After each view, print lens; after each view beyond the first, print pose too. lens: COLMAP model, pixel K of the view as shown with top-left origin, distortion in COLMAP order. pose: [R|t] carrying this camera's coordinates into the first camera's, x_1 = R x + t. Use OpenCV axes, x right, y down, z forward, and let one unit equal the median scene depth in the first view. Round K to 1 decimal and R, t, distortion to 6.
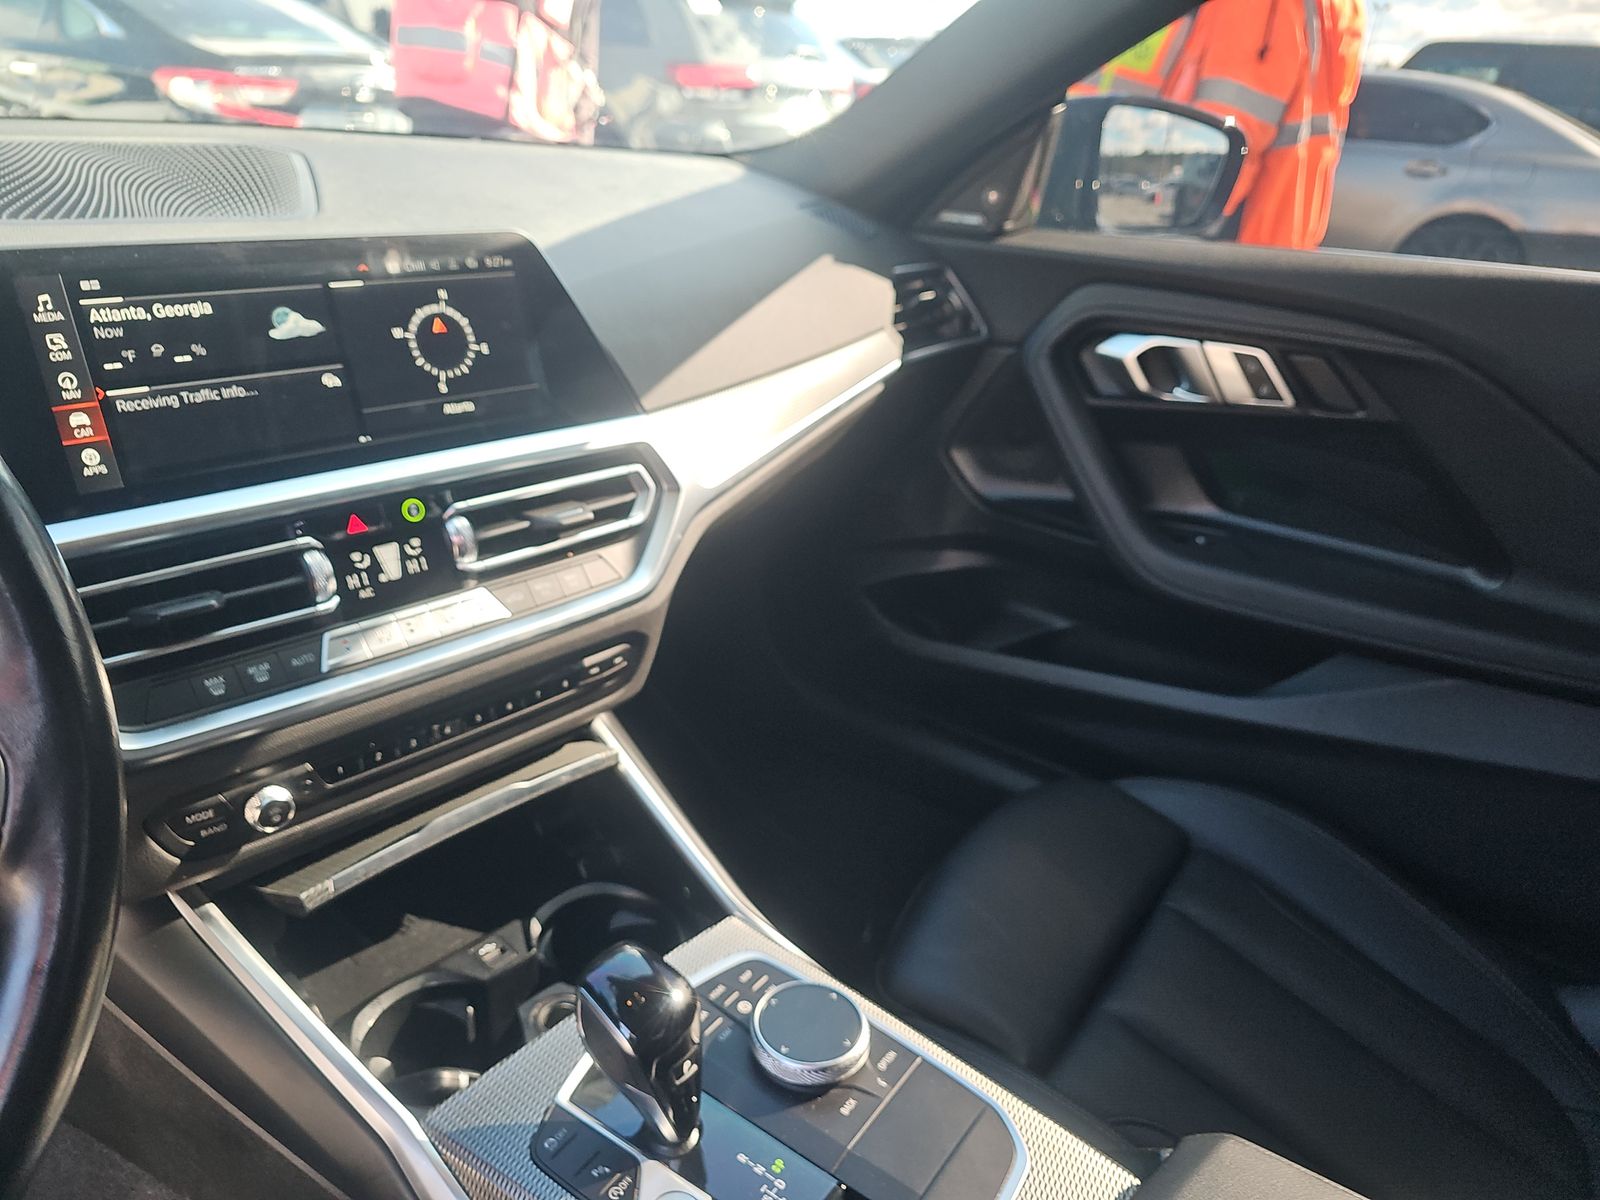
lens RADIAL K [[1065.5, 0, 794.0], [0, 1065.5, 605.3], [0, 0, 1]] dist [-0.010363, -0.006702]
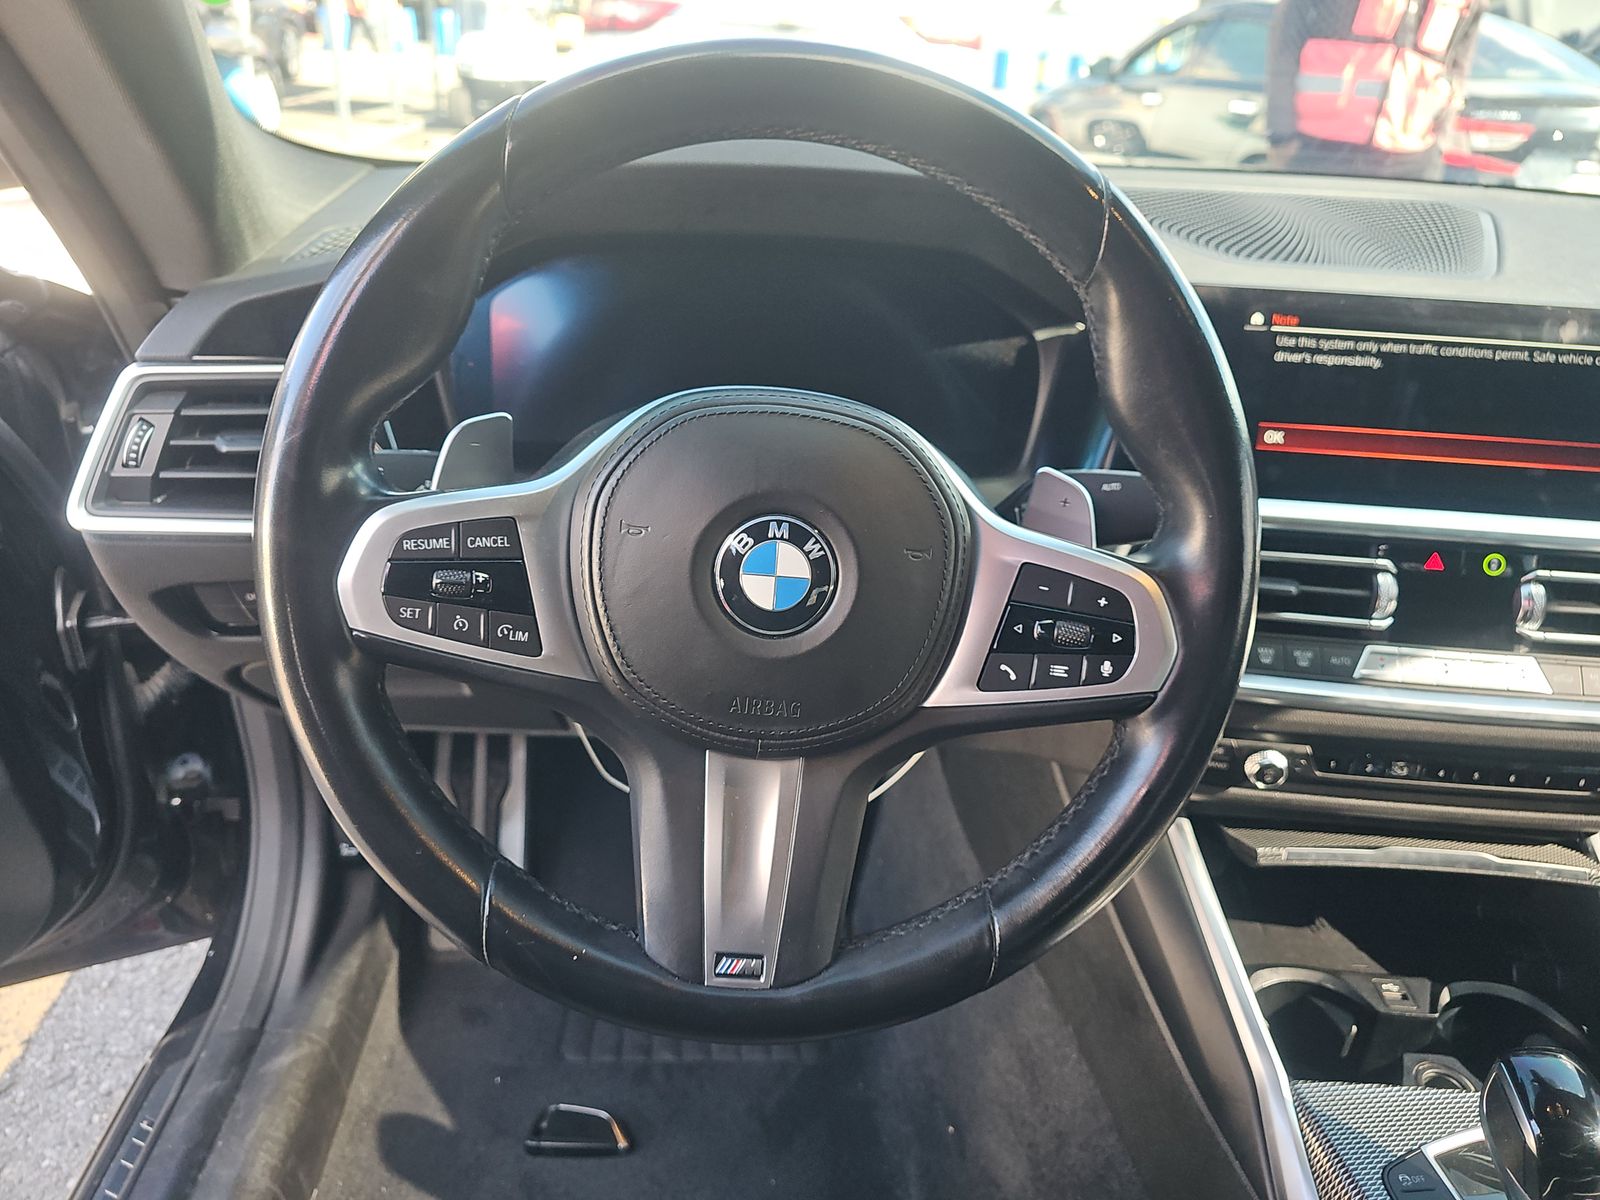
lens RADIAL K [[1065.5, 0, 801.1], [0, 1065.5, 587.5], [0, 0, 1]] dist [-0.010363, -0.006702]
pose [[0.622671, 0.304660, -0.720738, -0.027241], [-0.327478, 0.938007, 0.113581, 0.037053], [0.710661, 0.165302, 0.683839, -0.191144]]
